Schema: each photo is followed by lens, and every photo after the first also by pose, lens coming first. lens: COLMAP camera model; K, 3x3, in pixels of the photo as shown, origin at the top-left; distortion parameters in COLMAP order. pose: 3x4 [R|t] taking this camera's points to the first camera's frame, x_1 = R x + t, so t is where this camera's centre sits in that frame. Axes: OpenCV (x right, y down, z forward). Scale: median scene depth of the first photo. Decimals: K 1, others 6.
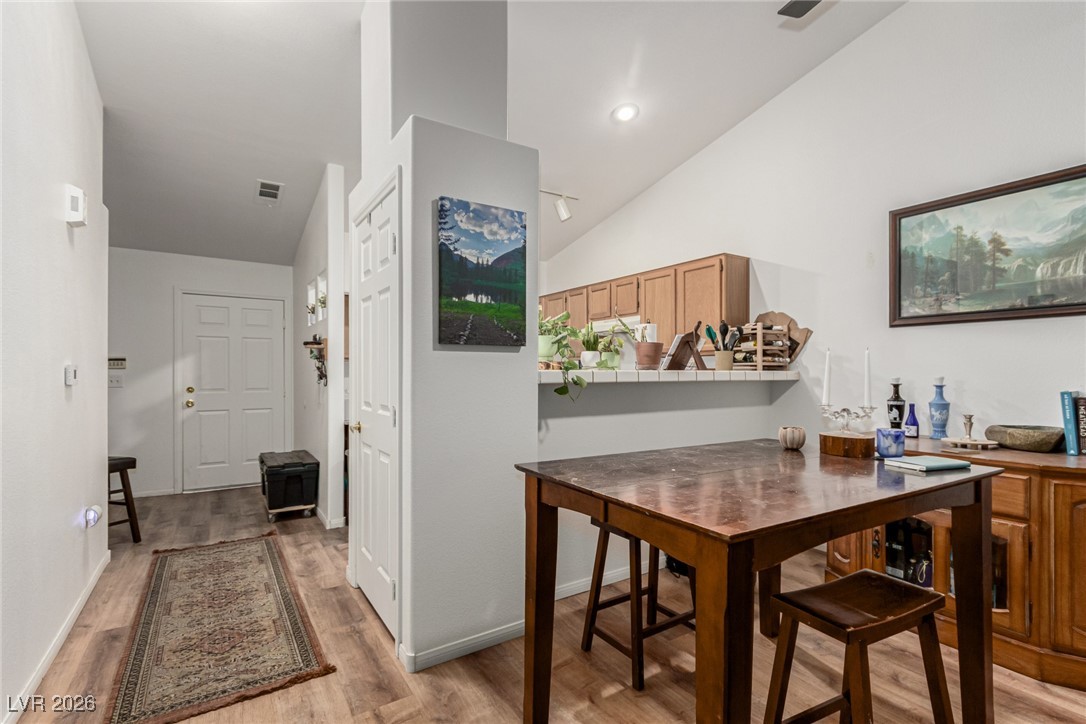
lens RADIAL K [[503.8, 0, 556.1], [0, 503.8, 370.7], [0, 0, 1]] dist [0.003570, 0.000686]
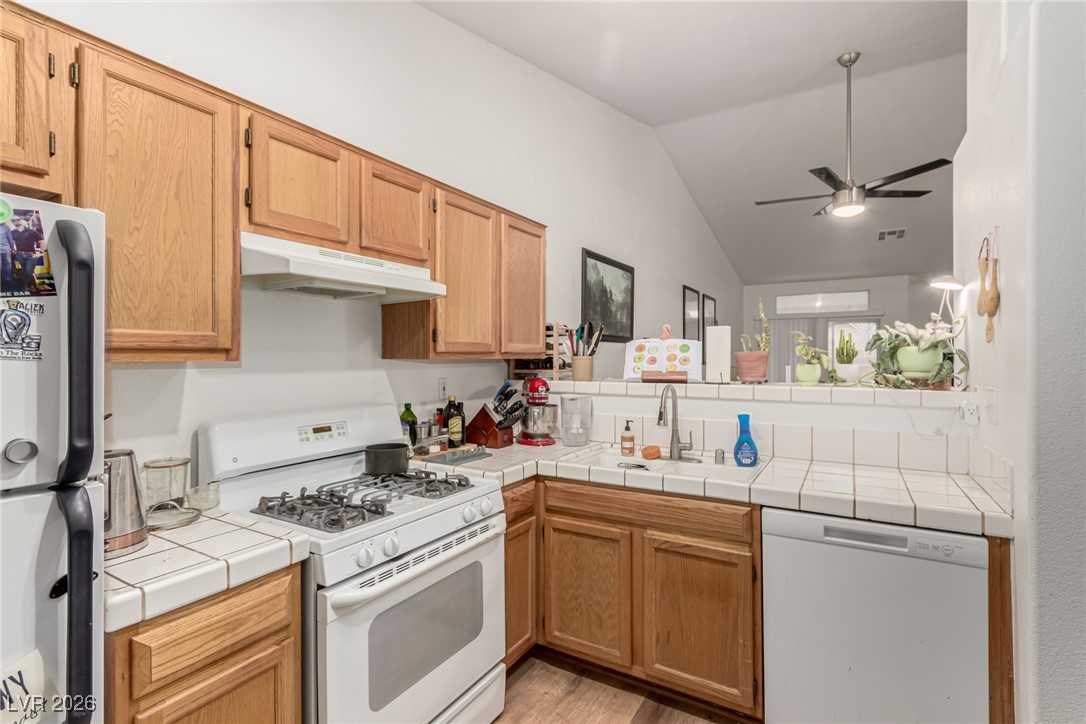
lens RADIAL K [[503.8, 0, 548.9], [0, 503.8, 360.2], [0, 0, 1]] dist [0.003570, 0.000686]
pose [[-0.410679, 0.000448, 0.911780, -0.457720], [0.002218, 0.999997, 0.000507, -0.036368], [-0.911777, 0.002231, -0.410679, 1.622794]]
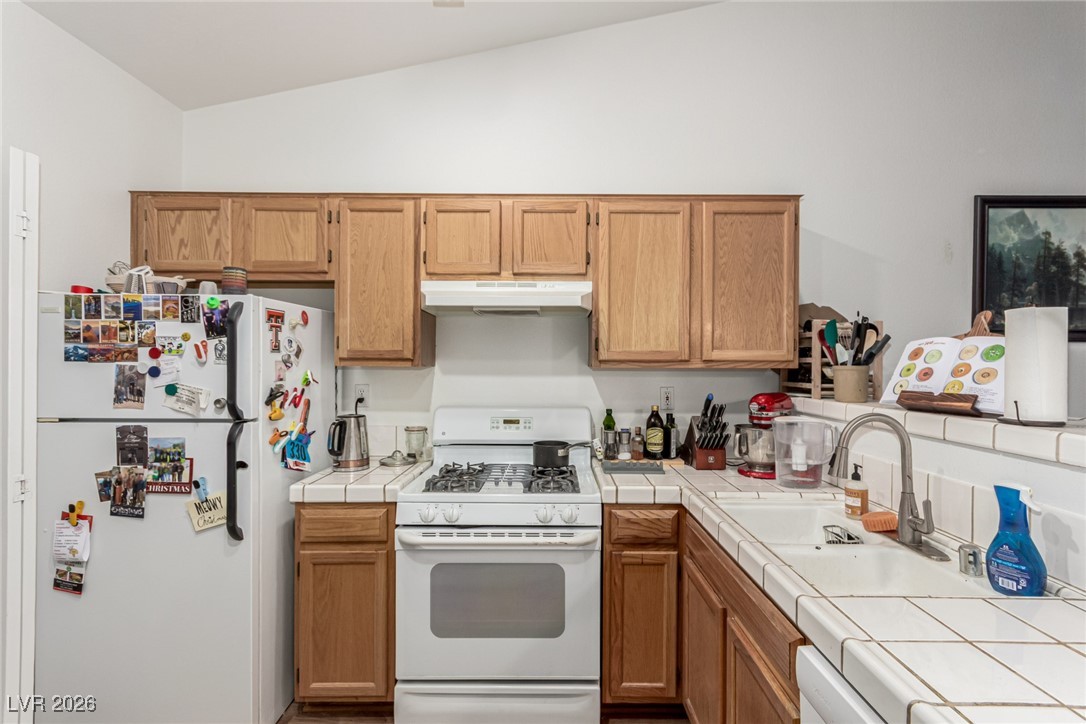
lens RADIAL K [[503.8, 0, 553.9], [0, 503.8, 365.3], [0, 0, 1]] dist [0.003570, 0.000686]
pose [[0.569093, 0.005595, 0.822254, -0.385781], [-0.010648, 0.999943, 0.000566, -0.040442], [-0.822204, -0.009078, 0.569120, 1.111150]]
